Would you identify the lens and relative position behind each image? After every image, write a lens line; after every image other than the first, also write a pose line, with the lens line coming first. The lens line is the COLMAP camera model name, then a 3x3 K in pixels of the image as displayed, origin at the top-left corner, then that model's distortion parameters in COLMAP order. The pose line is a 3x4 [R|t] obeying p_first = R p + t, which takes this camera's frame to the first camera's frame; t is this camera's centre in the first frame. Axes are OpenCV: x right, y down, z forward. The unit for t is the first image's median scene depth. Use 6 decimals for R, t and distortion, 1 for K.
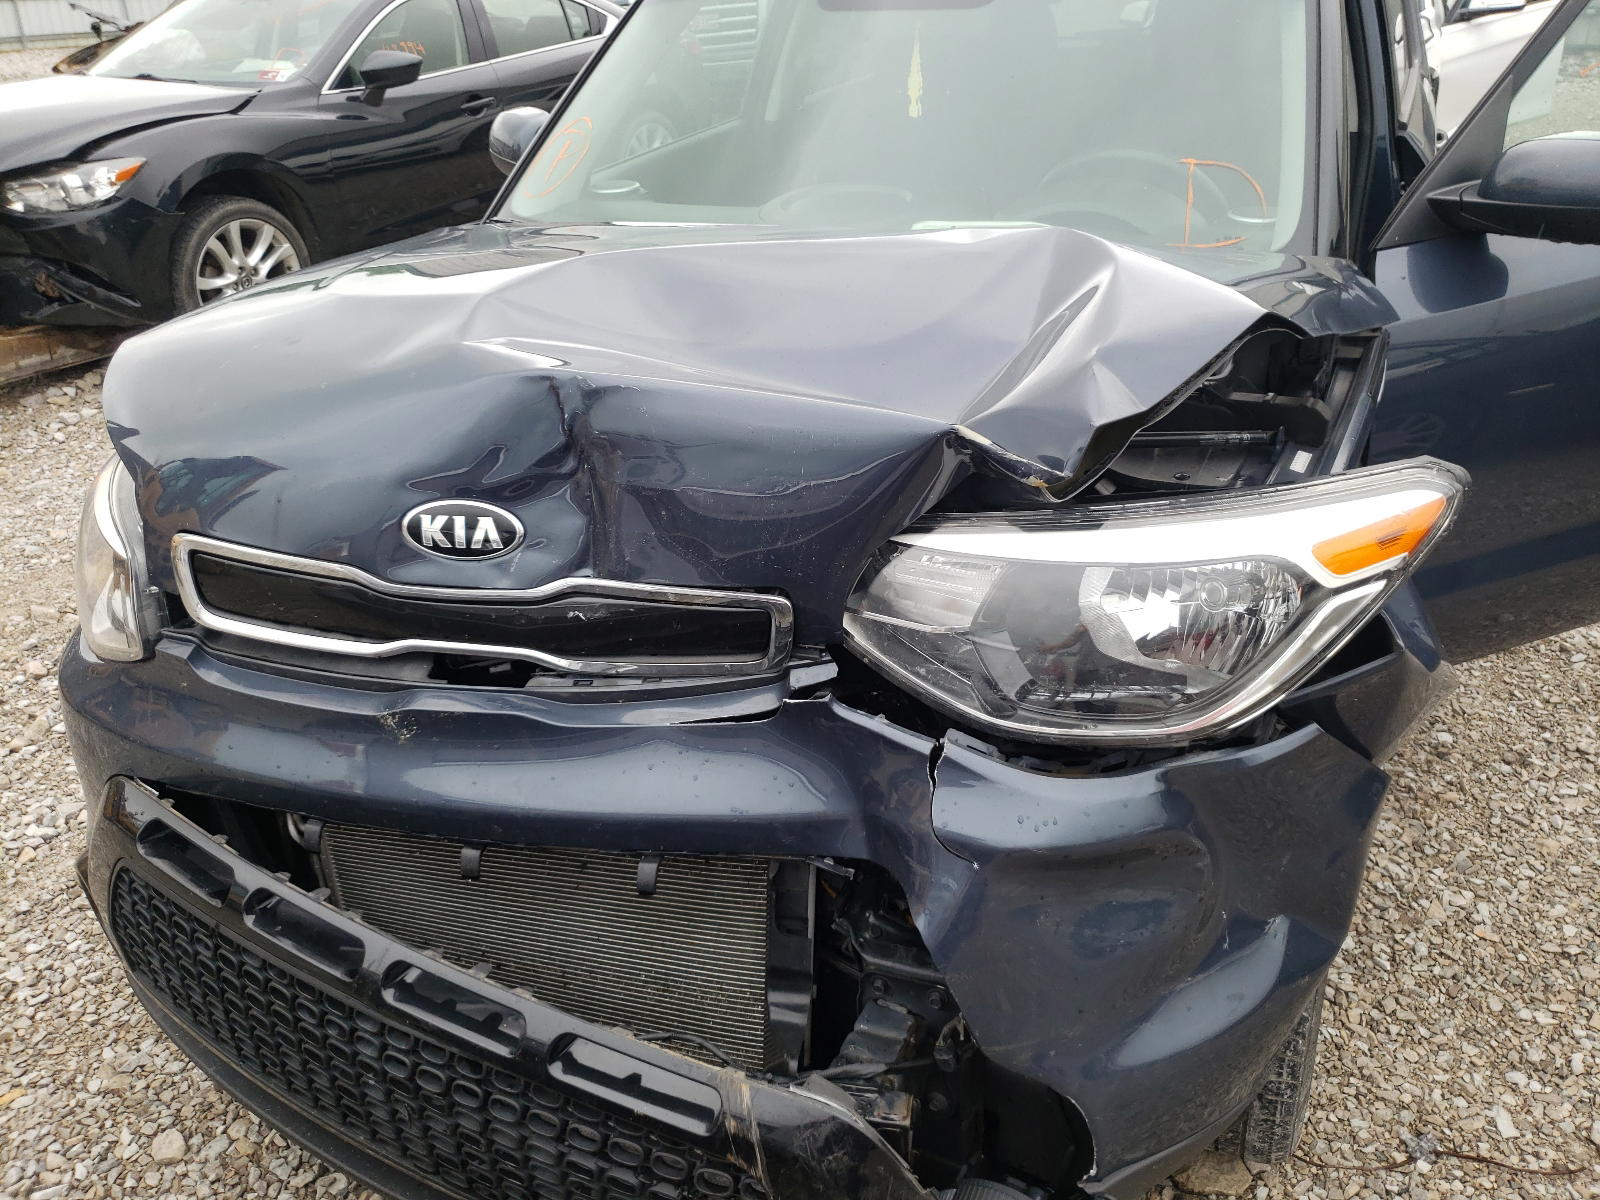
lens RADIAL K [[1221.0, 0, 799.5], [0, 1221.0, 600.6], [0, 0, 1]] dist [0.009431, 0.006269]
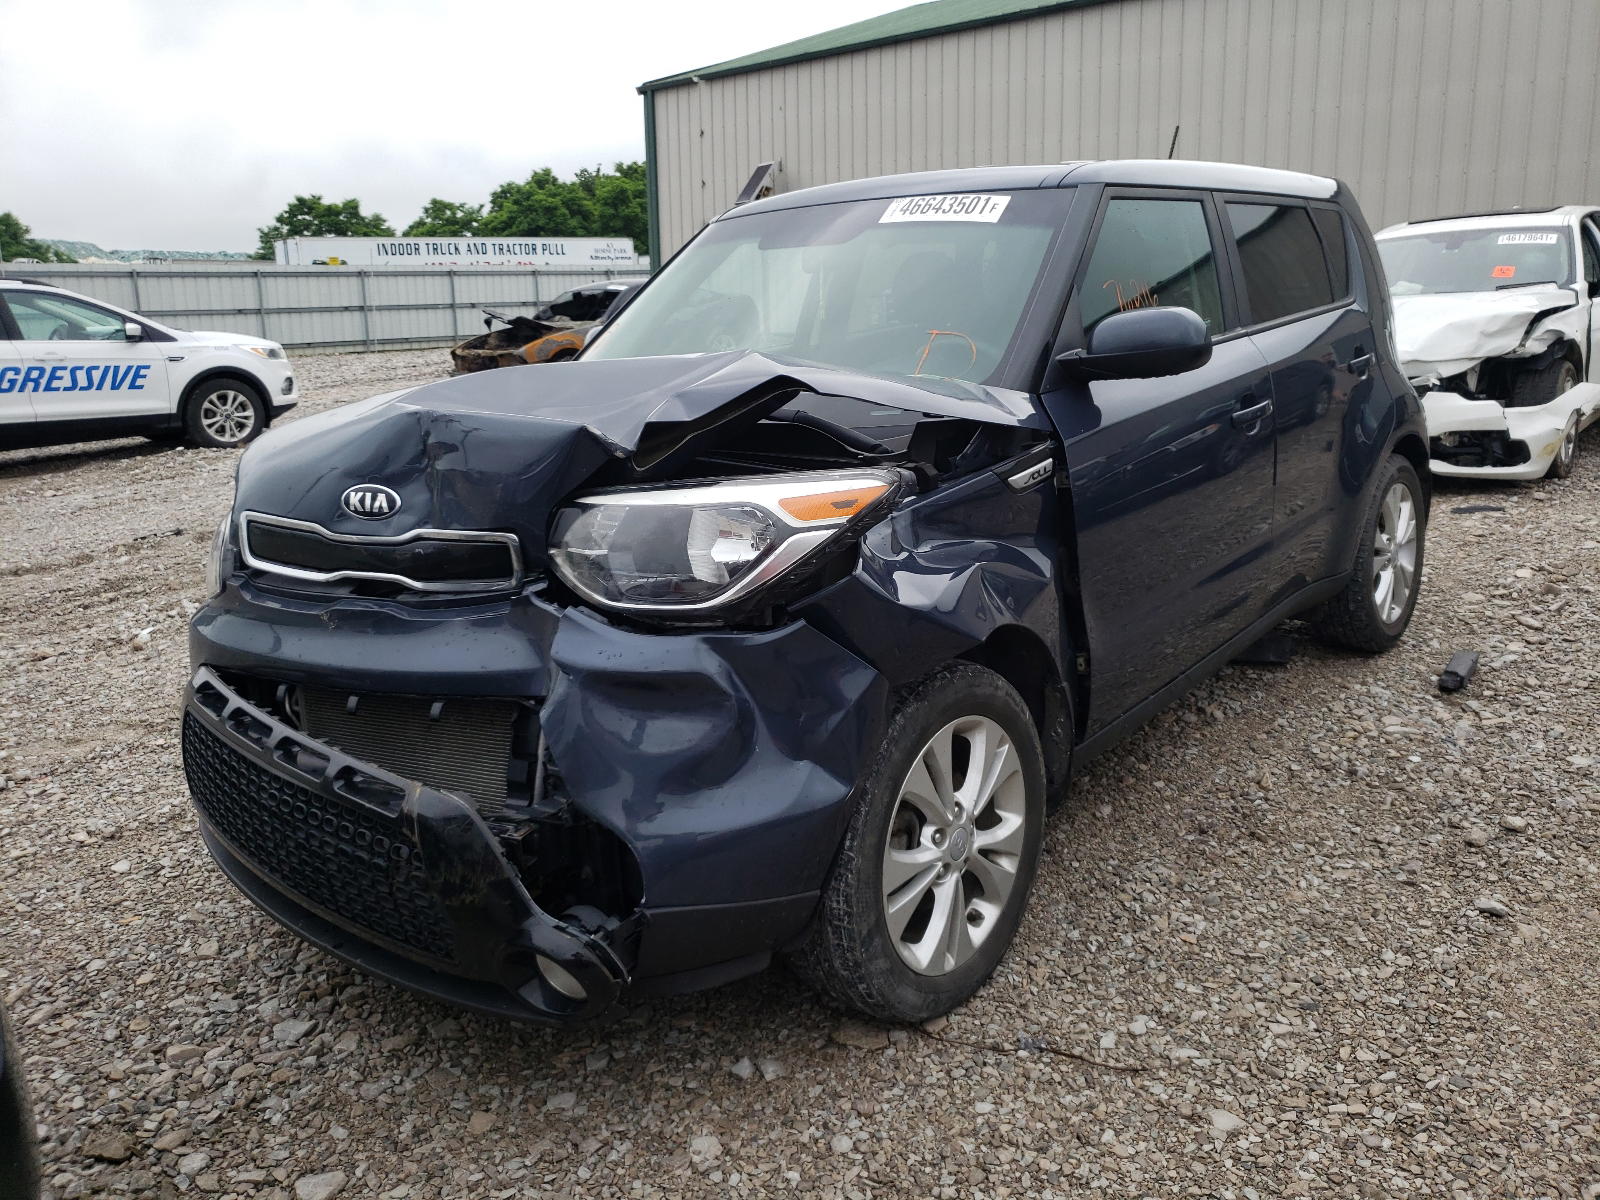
lens RADIAL K [[1221.0, 0, 800.8], [0, 1221.0, 596.4], [0, 0, 1]] dist [0.009431, 0.006269]
pose [[0.967257, 0.045241, -0.249733, 0.755406], [-0.097158, 0.975033, -0.199676, 0.360980], [0.234464, 0.217401, 0.947504, -0.470796]]
